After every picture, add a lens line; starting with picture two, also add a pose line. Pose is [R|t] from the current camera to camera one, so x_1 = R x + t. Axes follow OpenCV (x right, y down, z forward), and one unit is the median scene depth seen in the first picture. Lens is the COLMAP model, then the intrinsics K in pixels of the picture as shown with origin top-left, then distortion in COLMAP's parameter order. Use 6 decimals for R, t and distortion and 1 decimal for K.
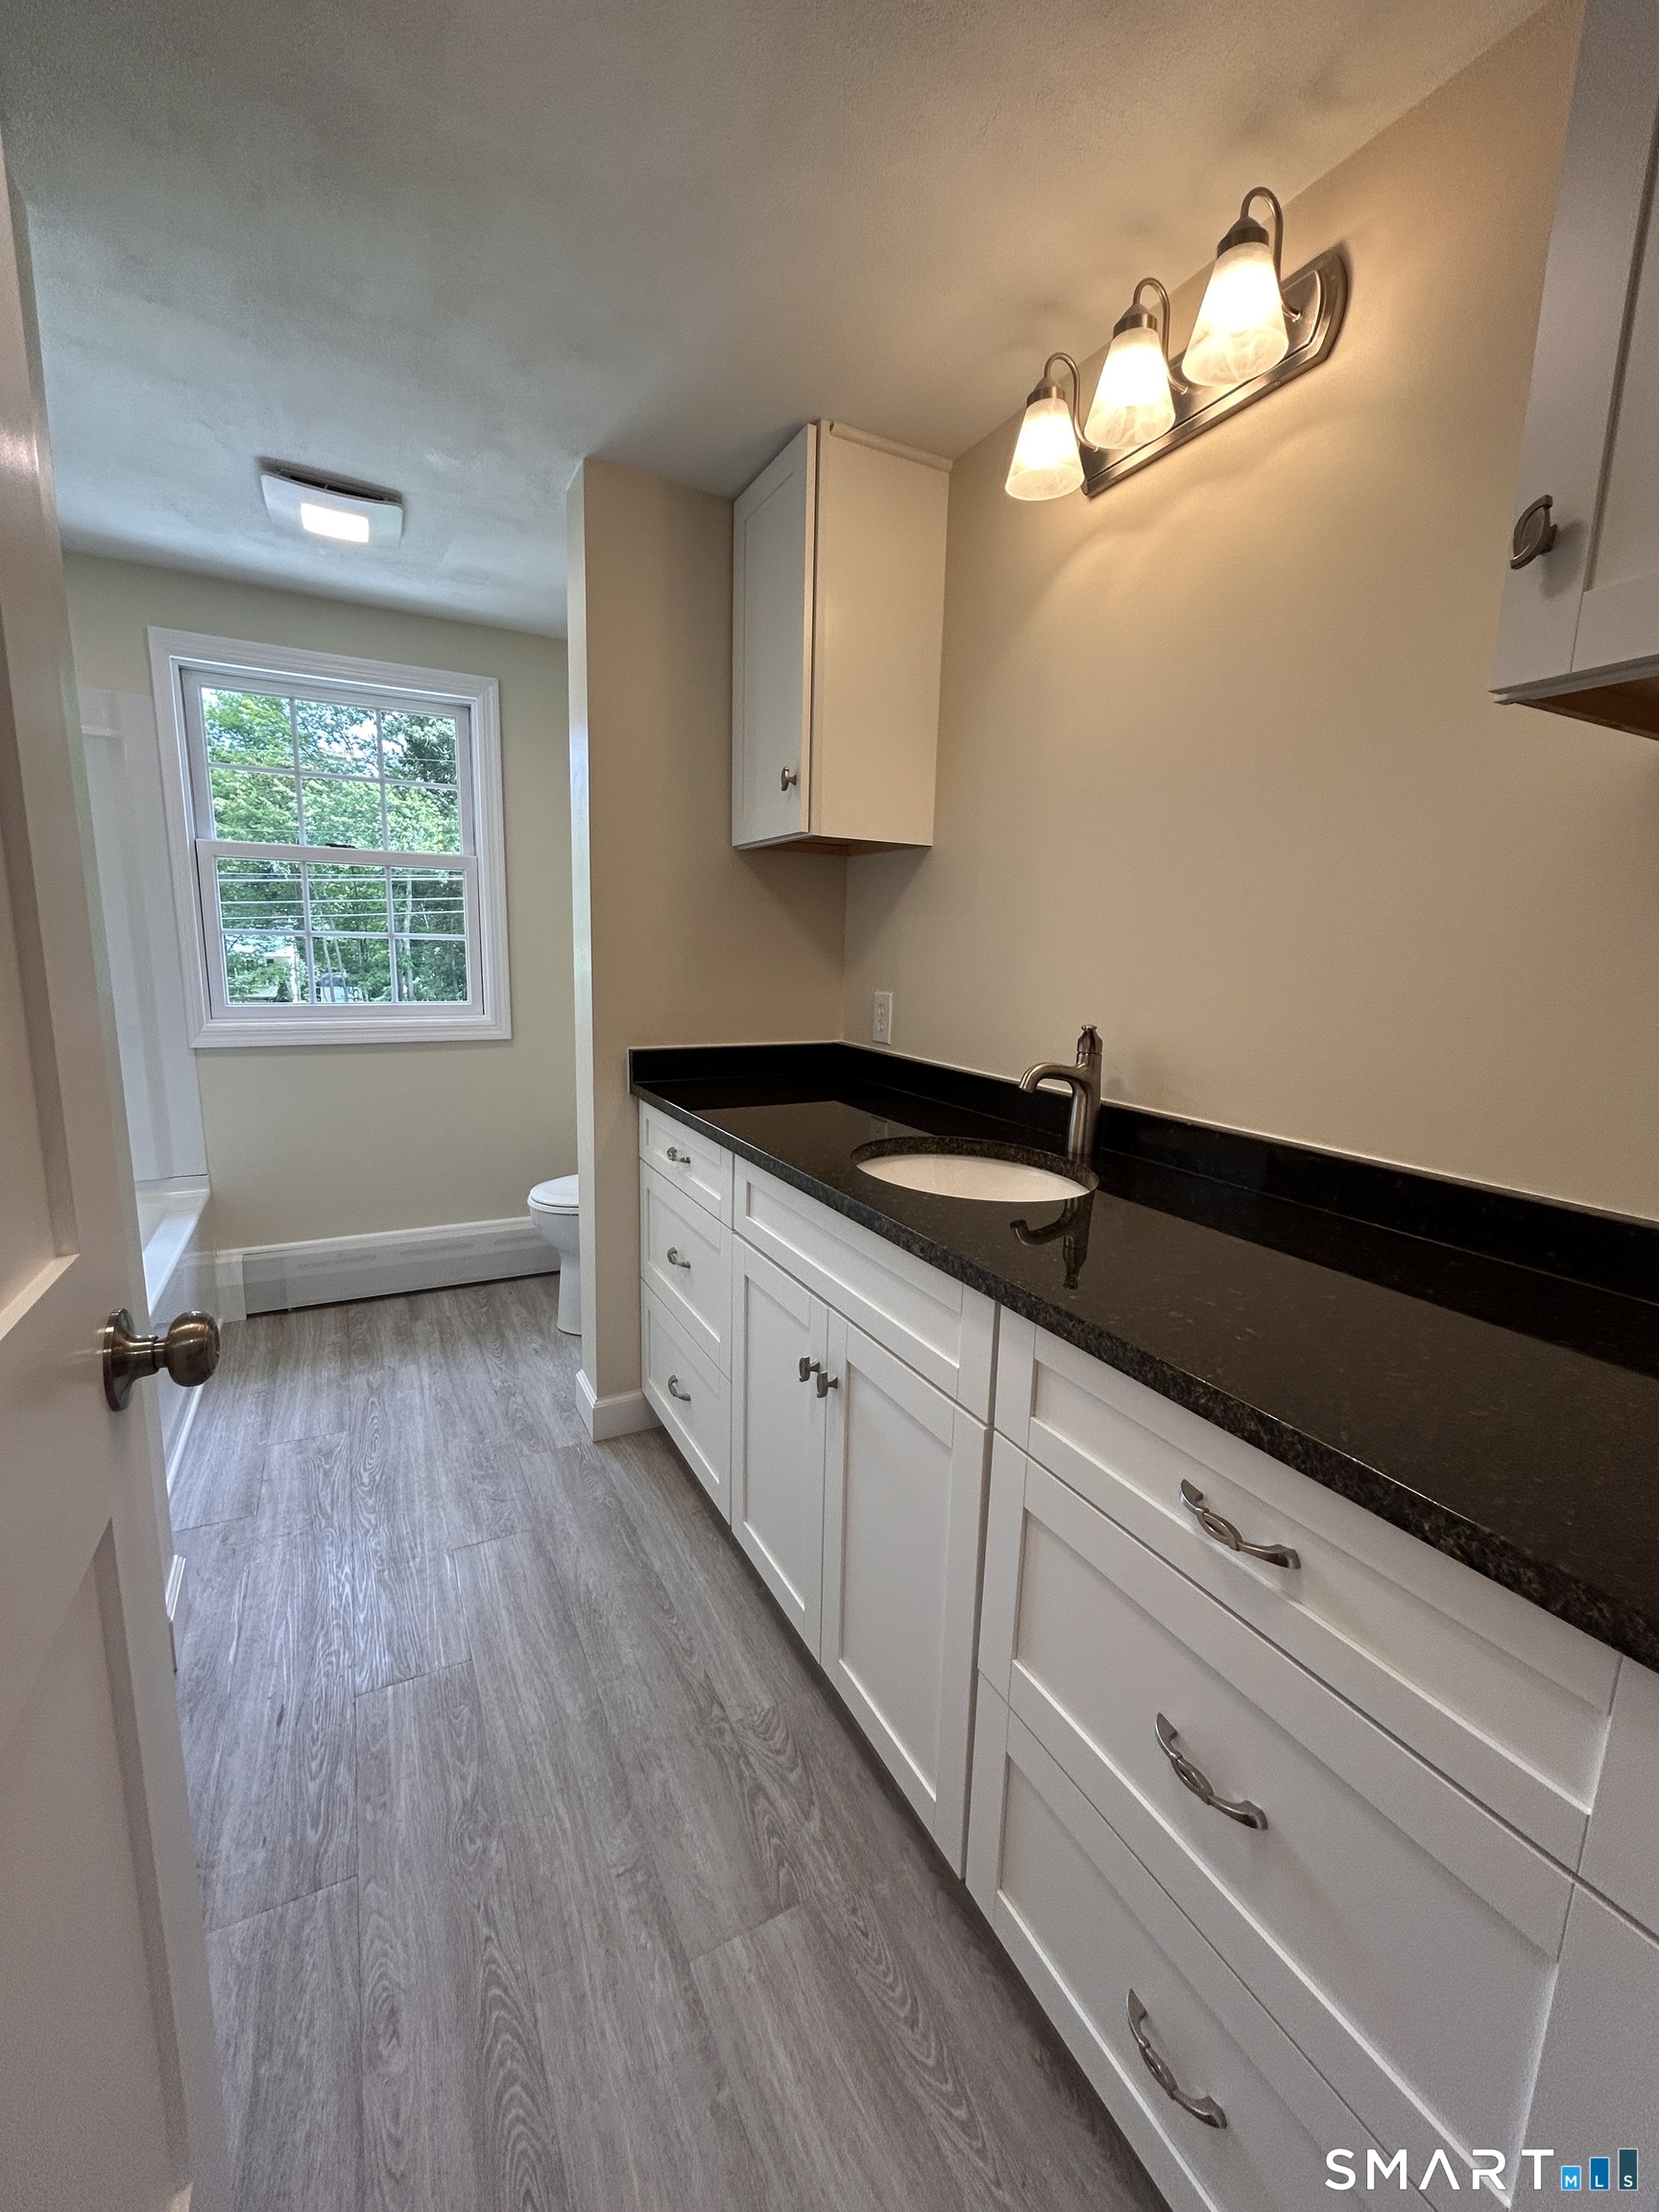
lens RADIAL K [[896.4, 0, 829.2], [0, 896.4, 1115.6], [0, 0, 1]] dist [-0.003268, 0.002292]
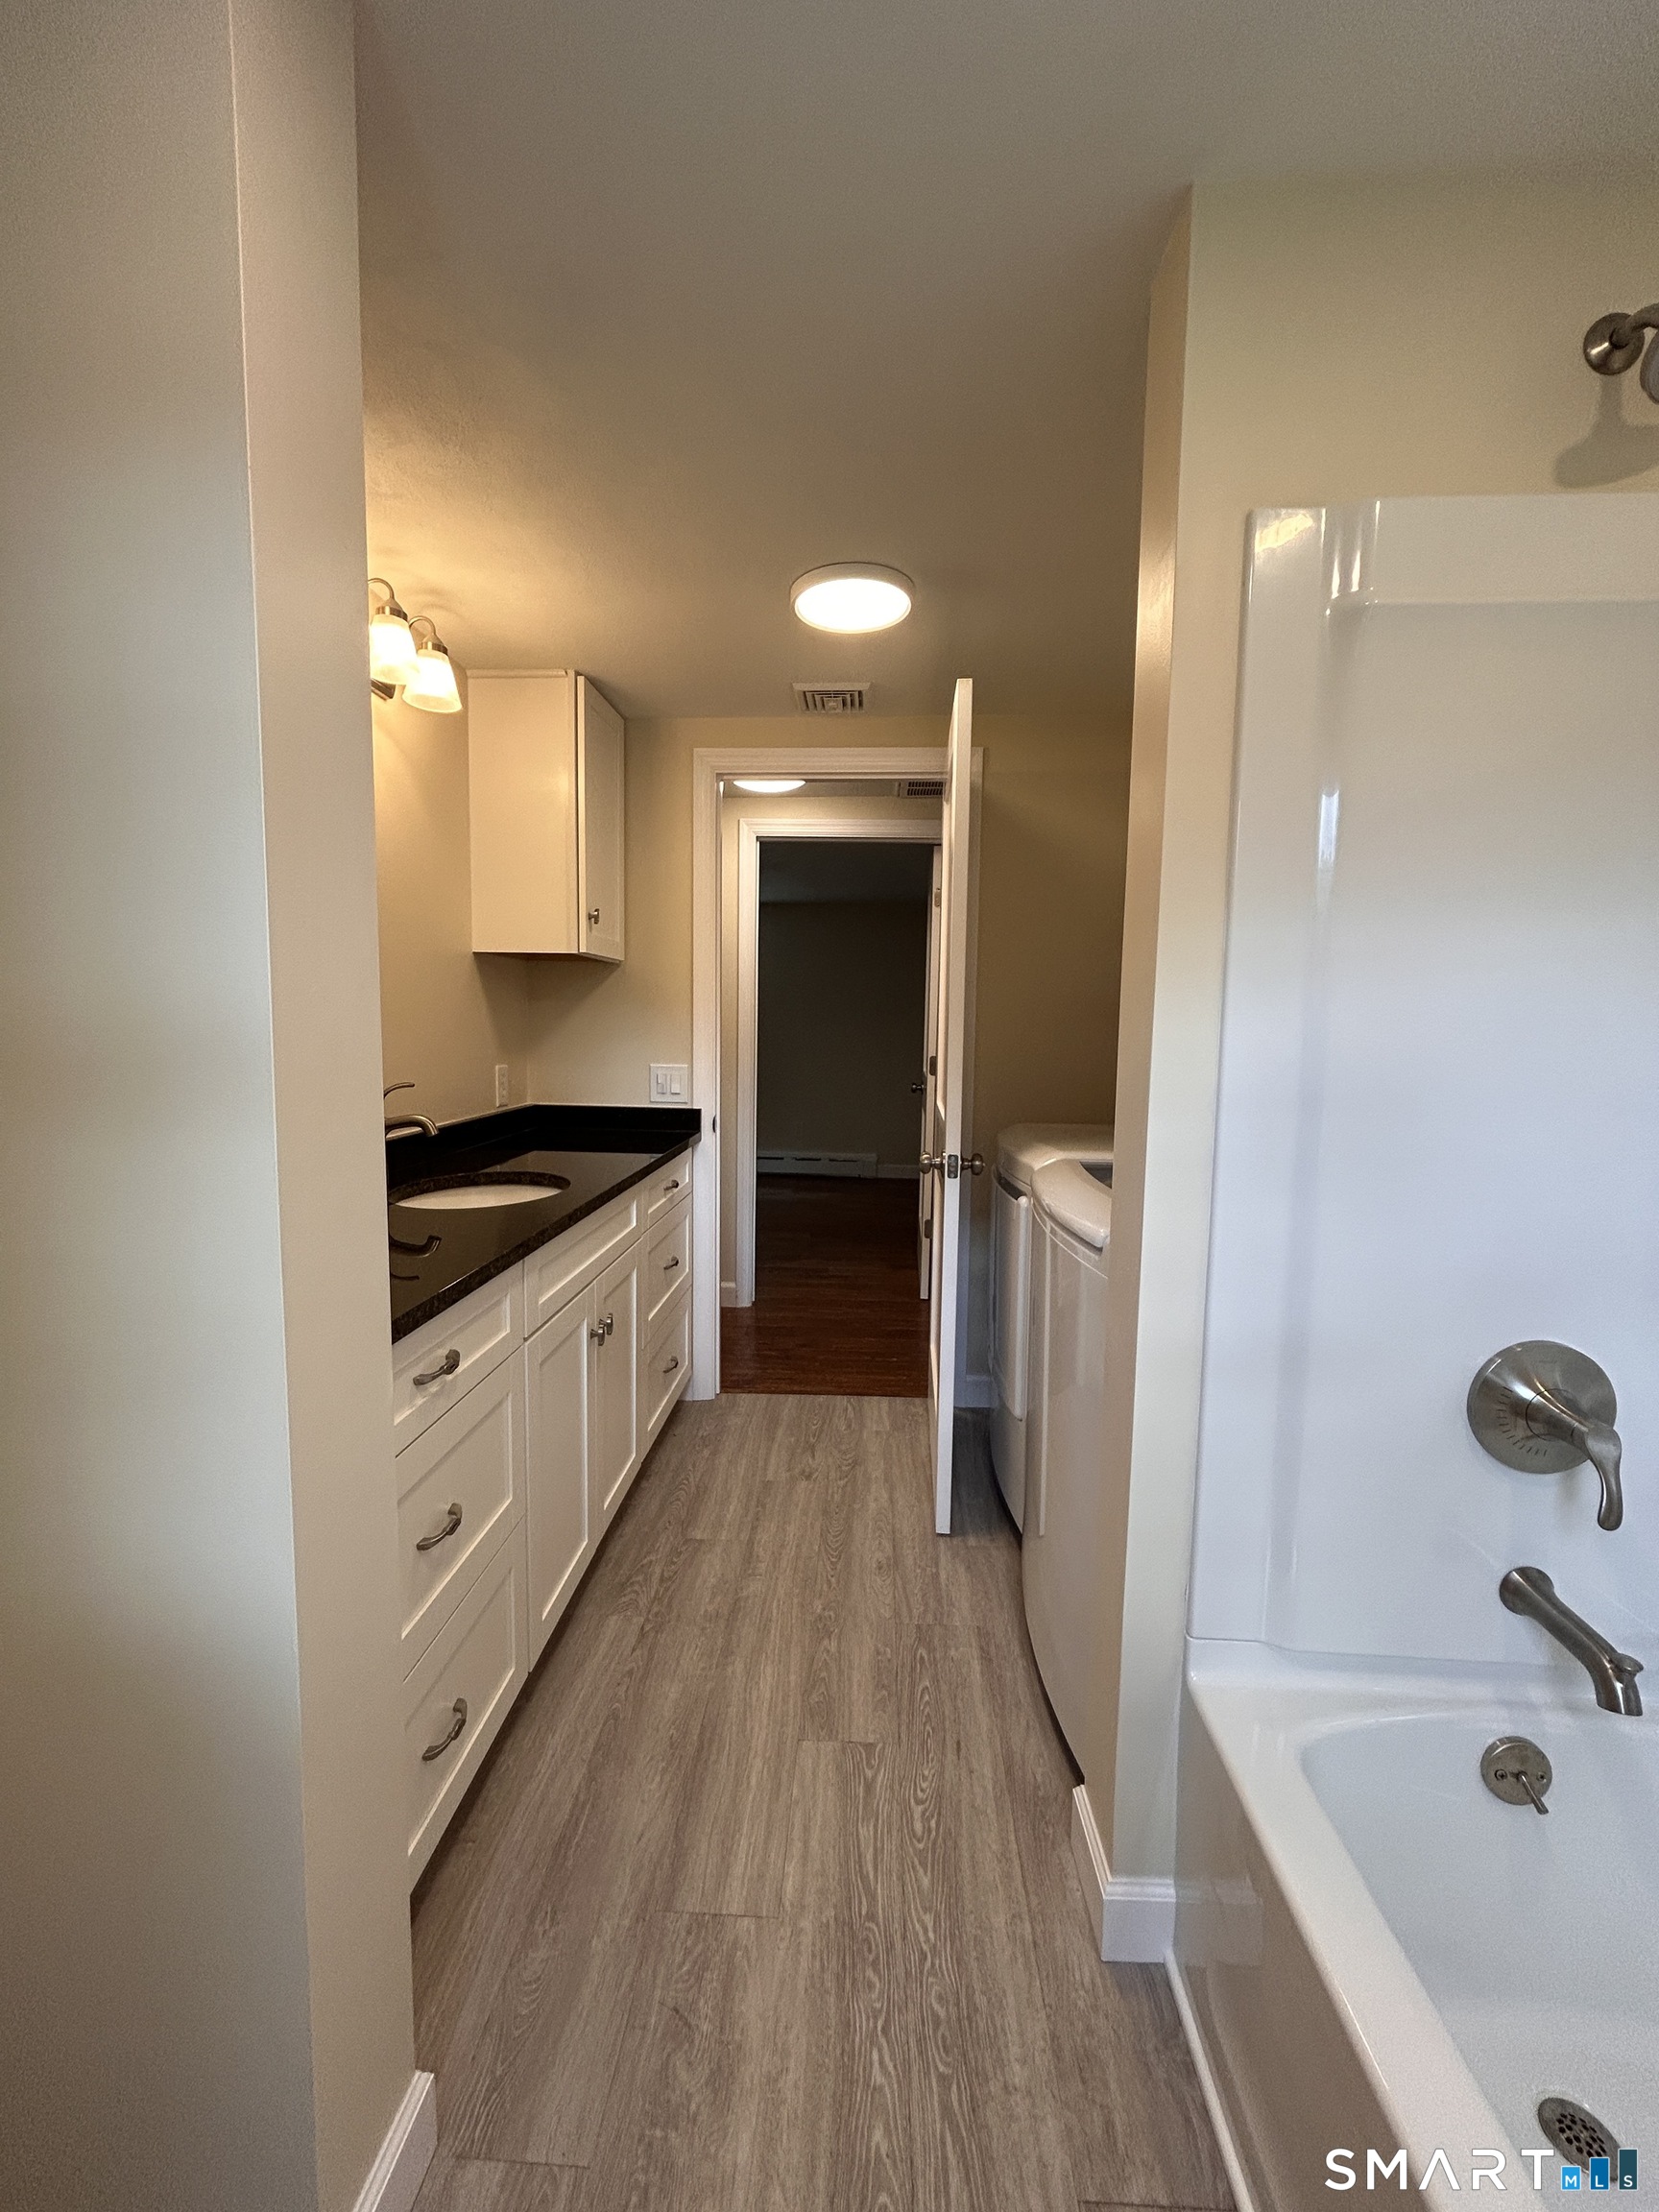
lens RADIAL K [[896.4, 0, 831.4], [0, 896.4, 1100.3], [0, 0, 1]] dist [-0.003268, 0.002292]
pose [[-0.856511, -0.073668, 0.510845, -0.997331], [0.069719, 0.964176, 0.255936, -0.392216], [-0.511399, 0.254828, -0.820691, 1.807992]]
